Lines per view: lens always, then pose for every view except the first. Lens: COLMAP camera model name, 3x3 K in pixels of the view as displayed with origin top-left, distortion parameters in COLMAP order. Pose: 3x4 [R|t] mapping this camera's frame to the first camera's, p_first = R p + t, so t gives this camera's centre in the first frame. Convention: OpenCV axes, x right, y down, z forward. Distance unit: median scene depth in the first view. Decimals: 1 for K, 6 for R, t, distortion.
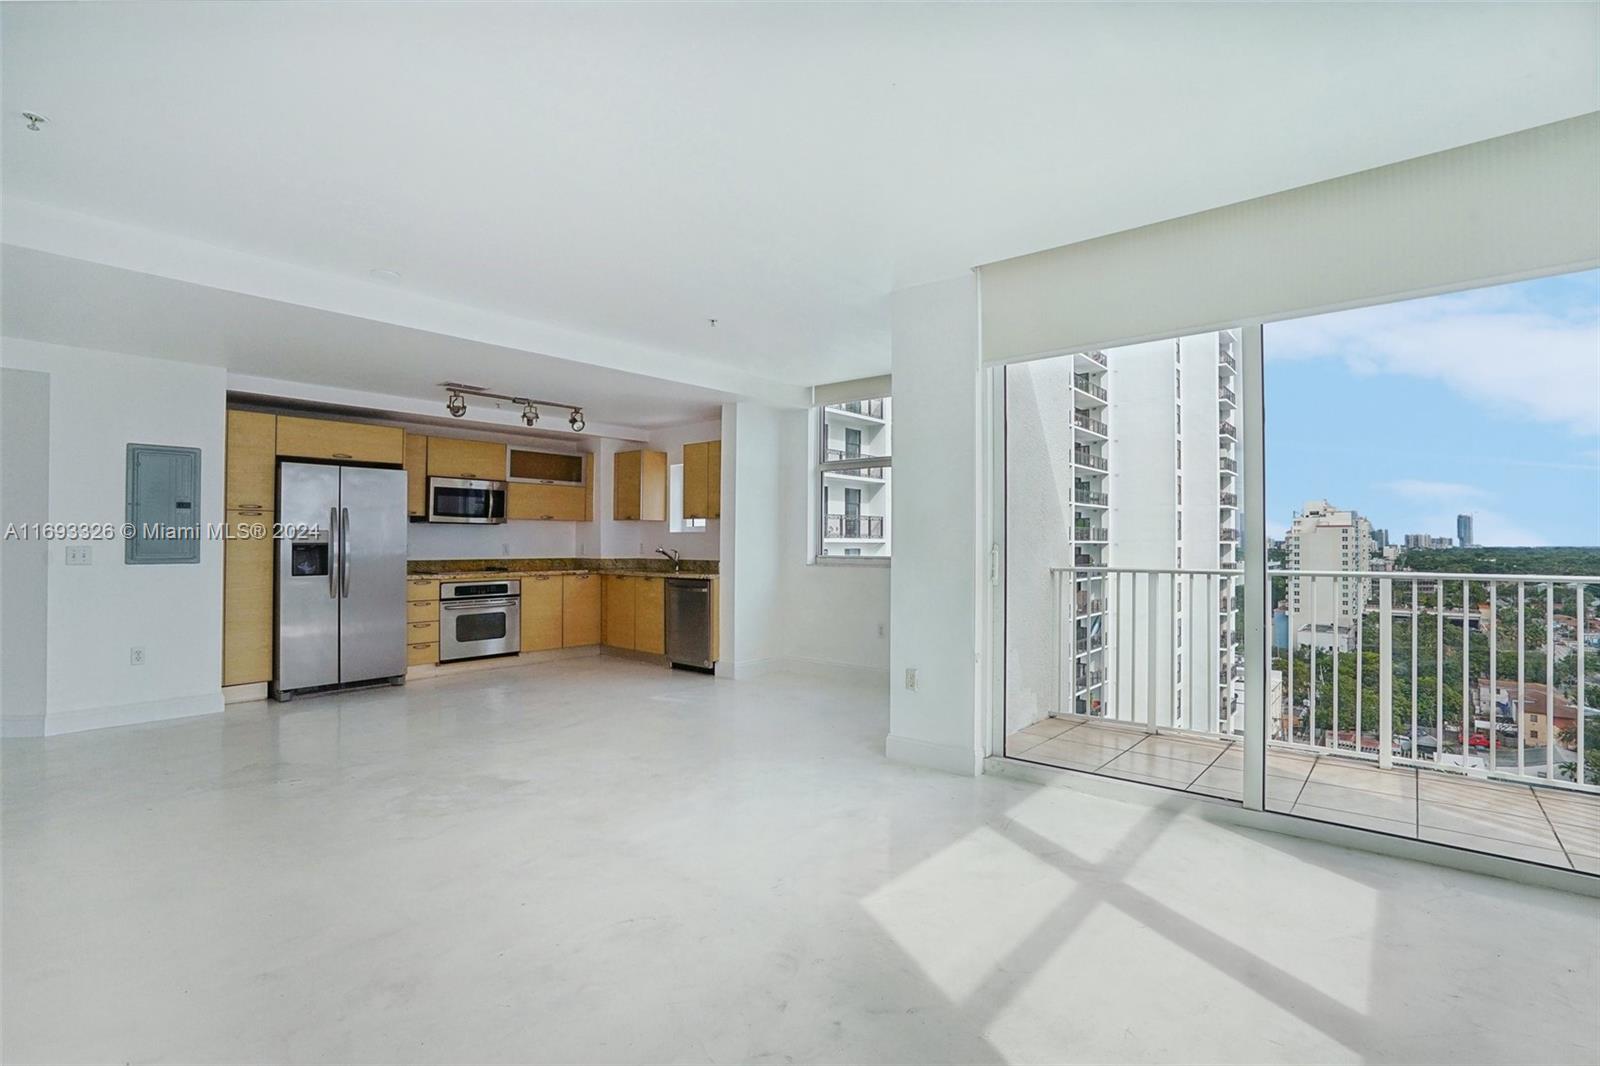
lens RADIAL K [[762.7, 0, 815.2], [0, 762.7, 533.6], [0, 0, 1]] dist [-0.044019, 0.012965]
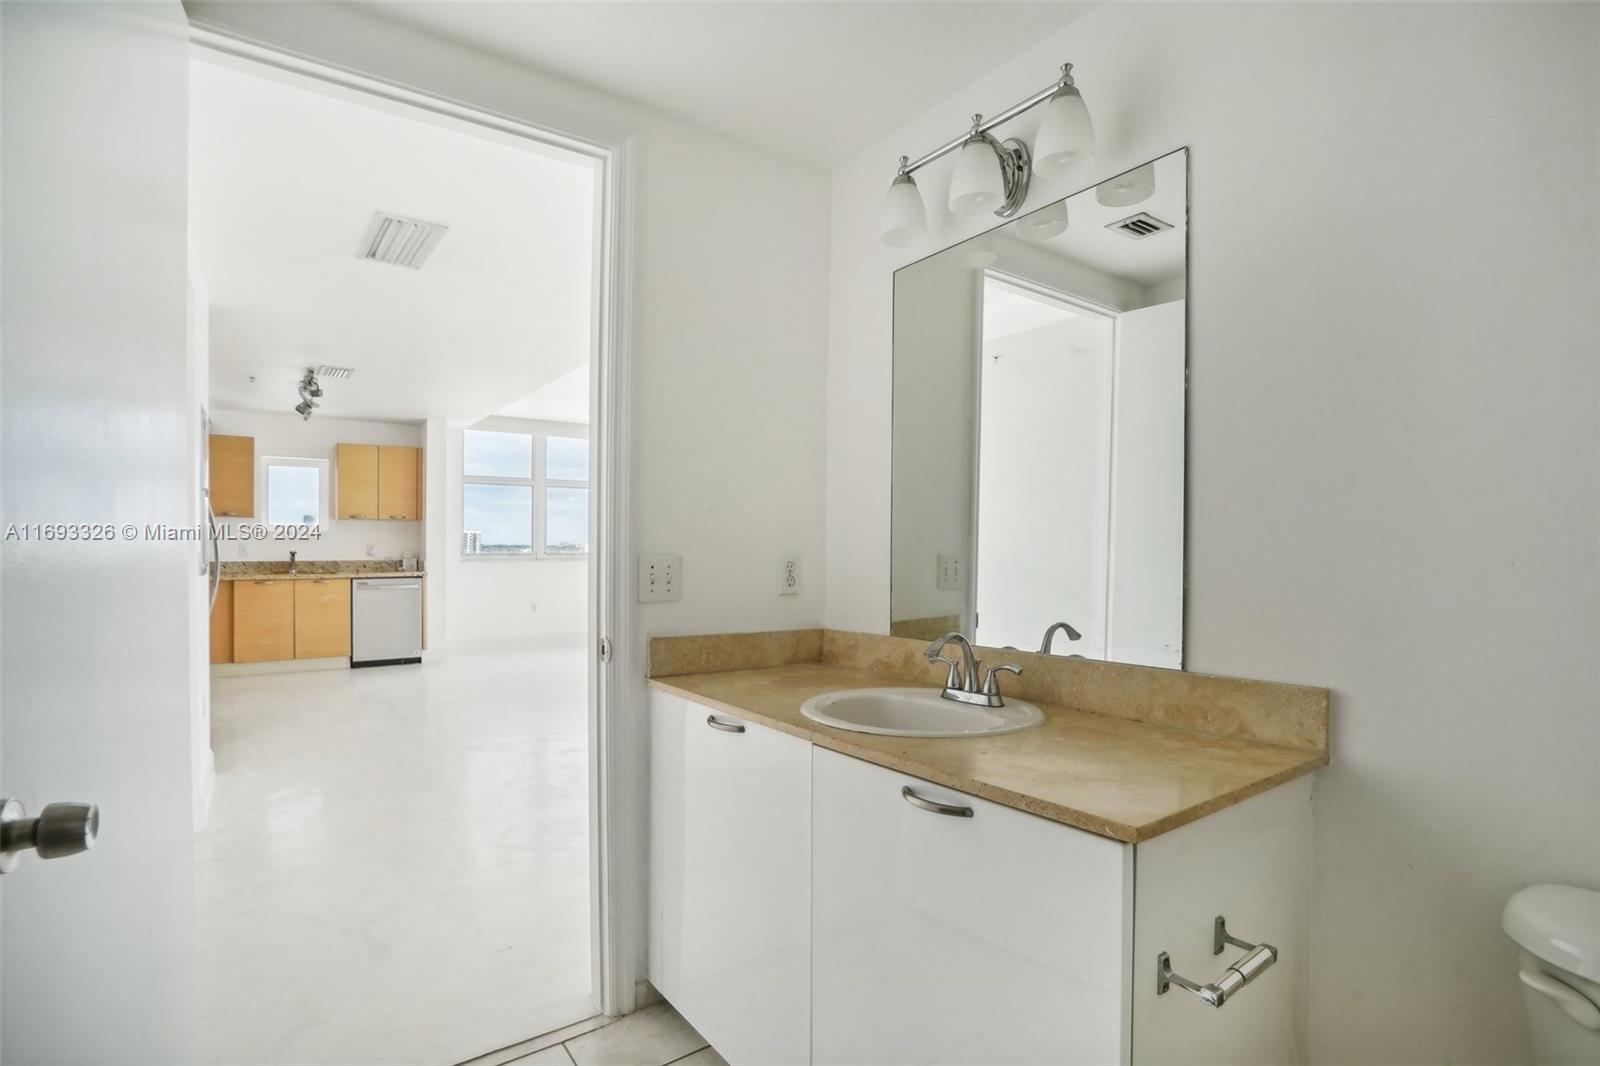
lens RADIAL K [[762.7, 0, 797.1], [0, 762.7, 552.8], [0, 0, 1]] dist [-0.044019, 0.012965]
pose [[0.262192, -0.014296, 0.964910, -1.032700], [-0.010844, 0.999783, 0.017759, 0.001129], [-0.964955, -0.015119, 0.261980, 0.195899]]
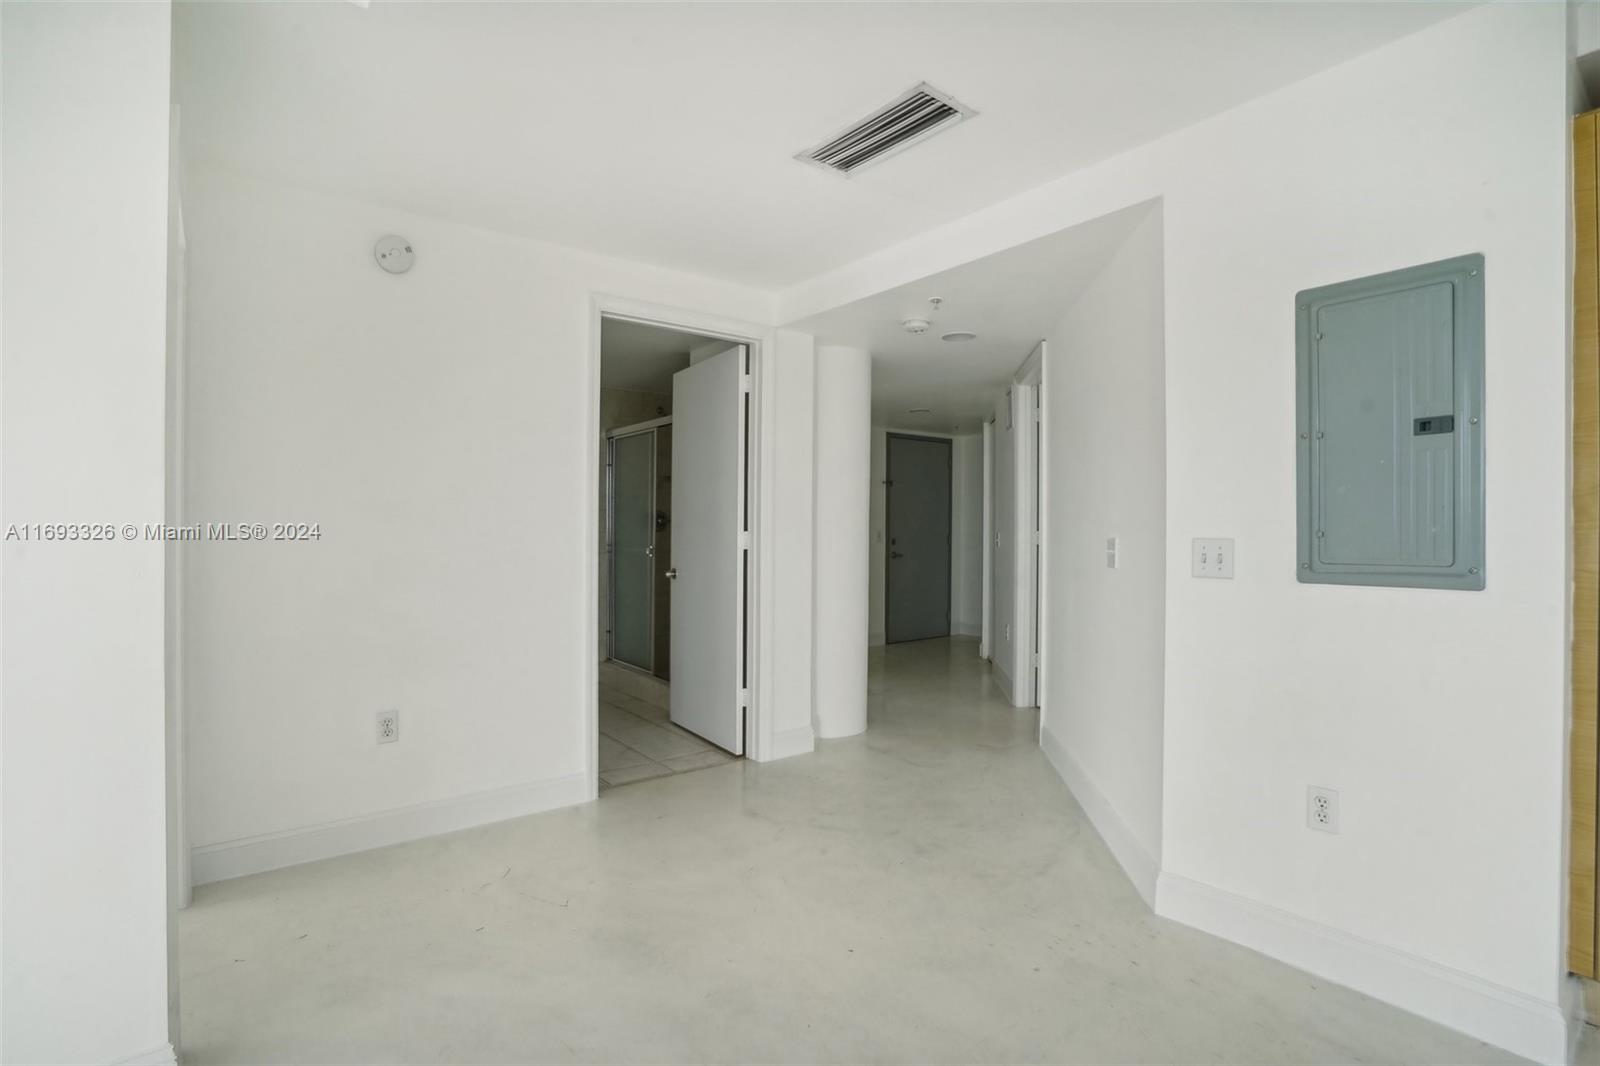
lens RADIAL K [[762.7, 0, 790.5], [0, 762.7, 536.0], [0, 0, 1]] dist [-0.044019, 0.012965]
pose [[-0.213134, 0.000013, -0.977023, -0.323765], [0.009539, 0.999952, -0.002067, 0.009314], [0.976976, -0.009760, -0.213124, 0.574508]]
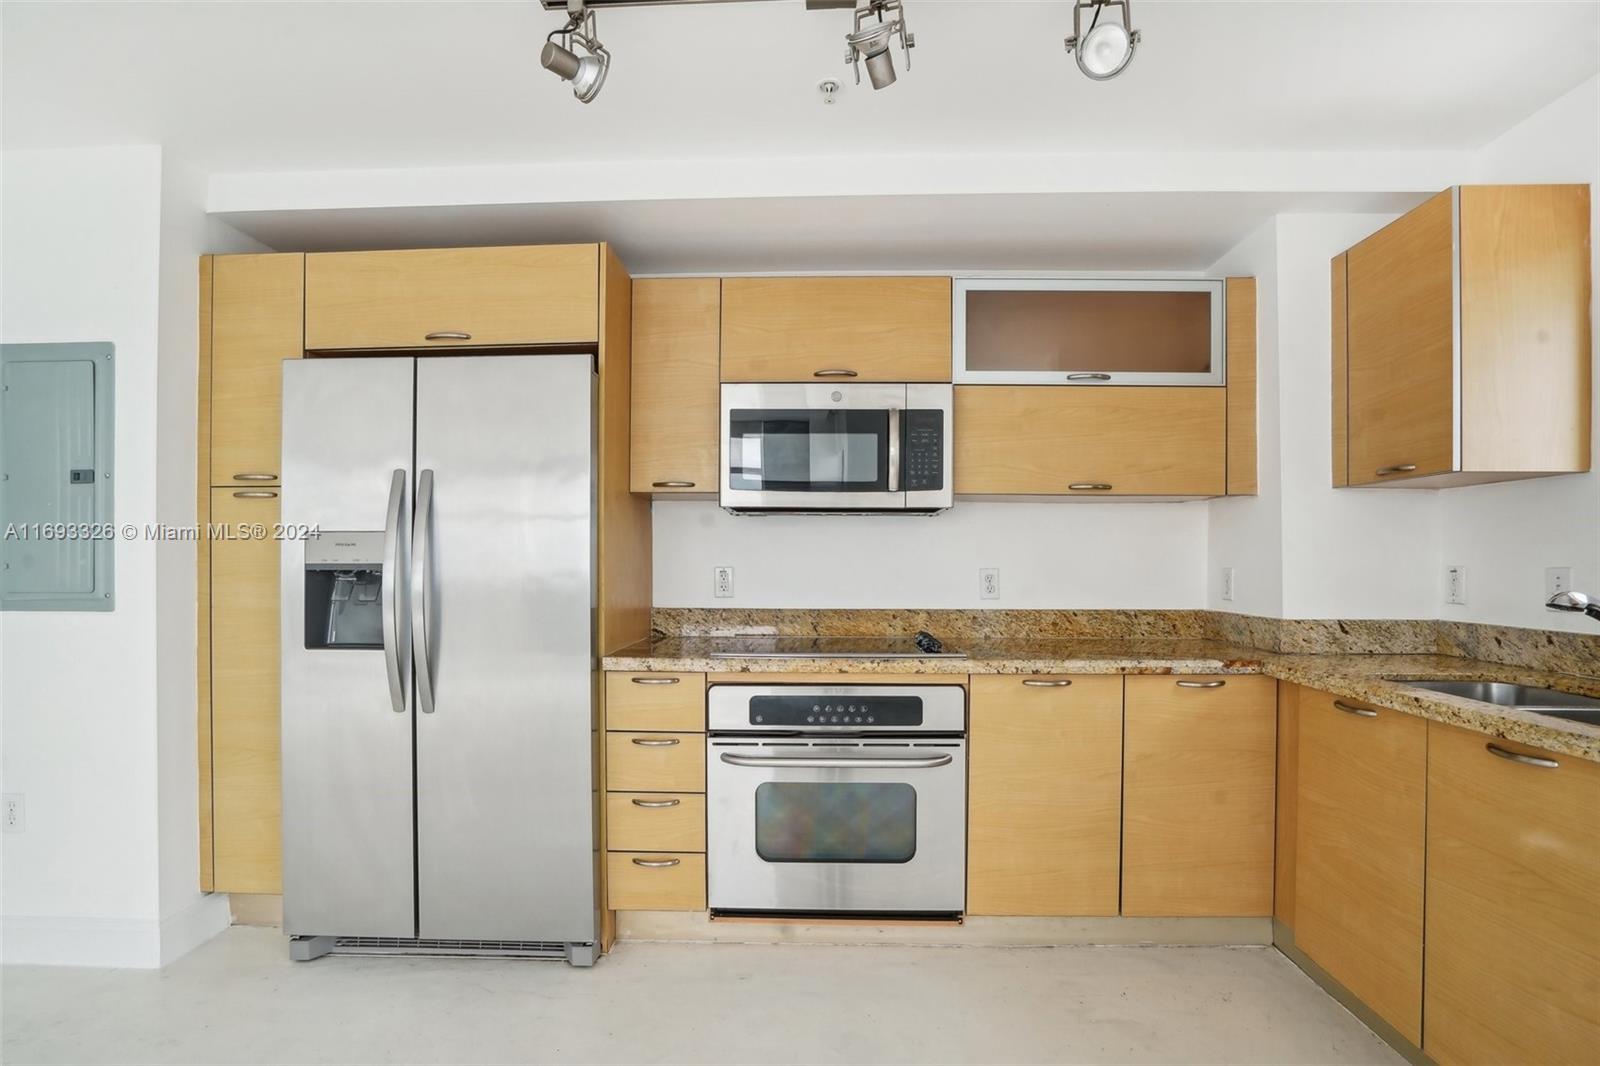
lens RADIAL K [[762.7, 0, 795.9], [0, 762.7, 562.1], [0, 0, 1]] dist [-0.044019, 0.012965]
pose [[0.601172, -0.002098, -0.799117, -0.191590], [0.008400, 0.999958, 0.003694, 0.009836], [0.799075, -0.008933, 0.601165, 0.794854]]
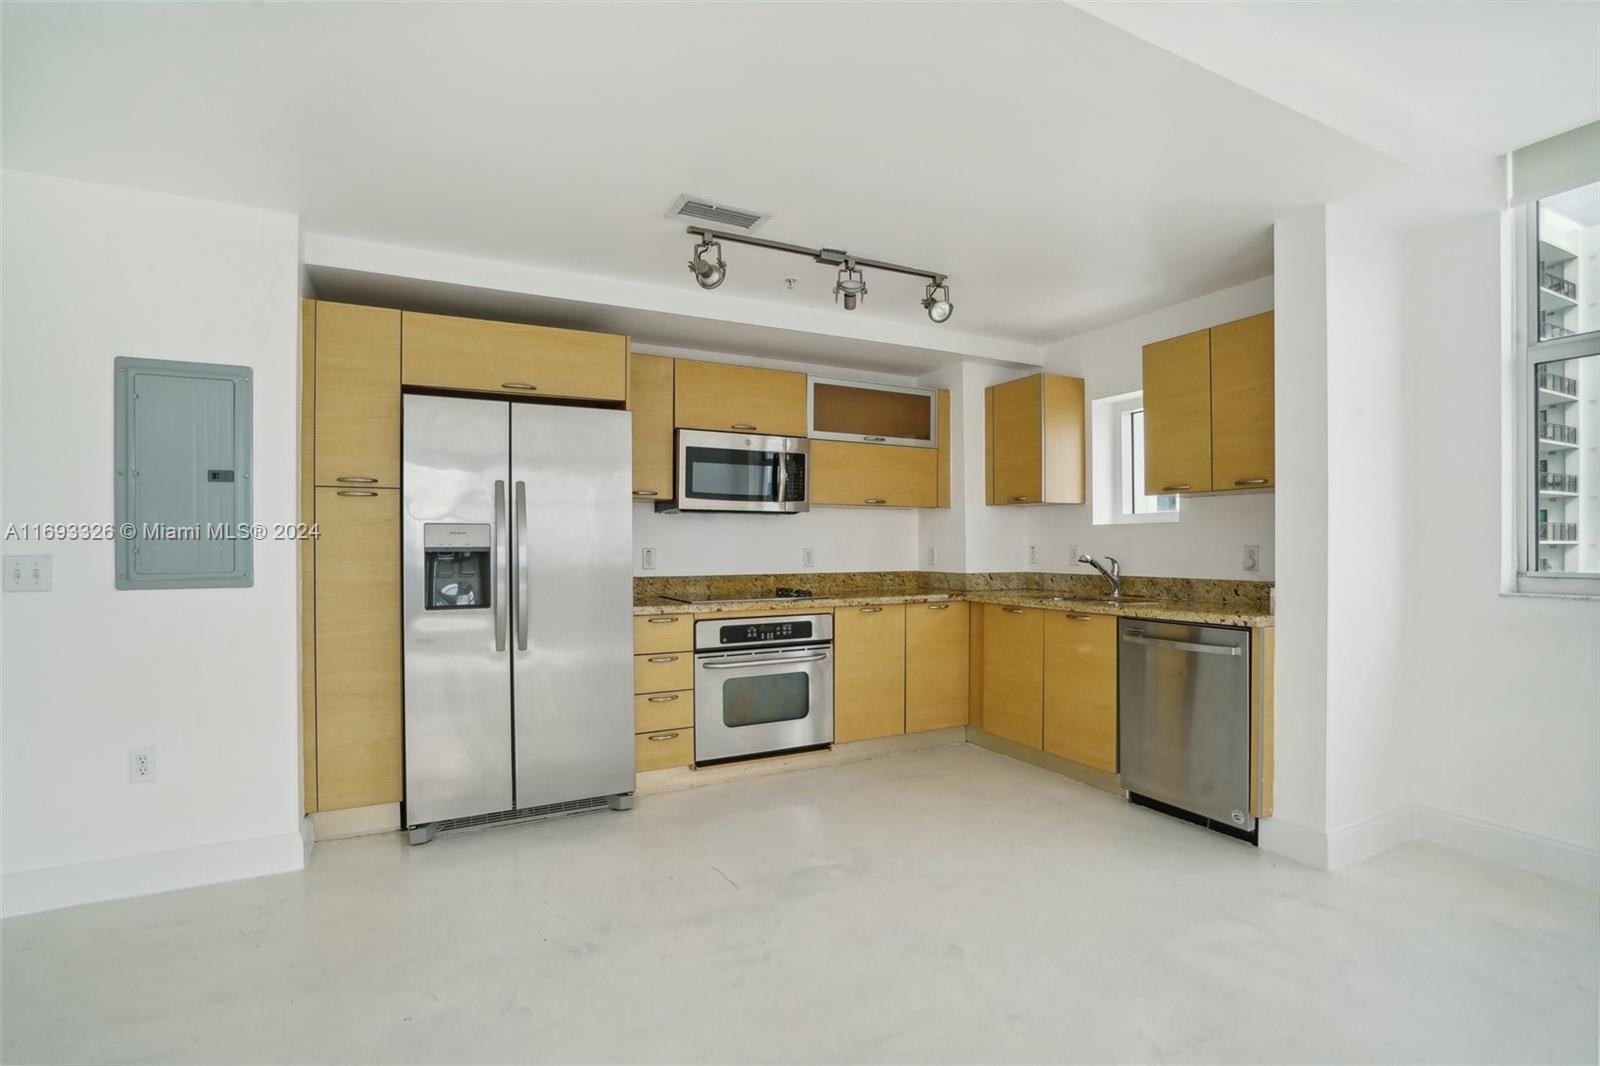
lens RADIAL K [[762.7, 0, 795.2], [0, 762.7, 547.5], [0, 0, 1]] dist [-0.044019, 0.012965]
pose [[0.918265, -0.004943, -0.395936, -0.204429], [0.010162, 0.999887, 0.011085, 0.007399], [0.395836, -0.014203, 0.918211, 0.504456]]
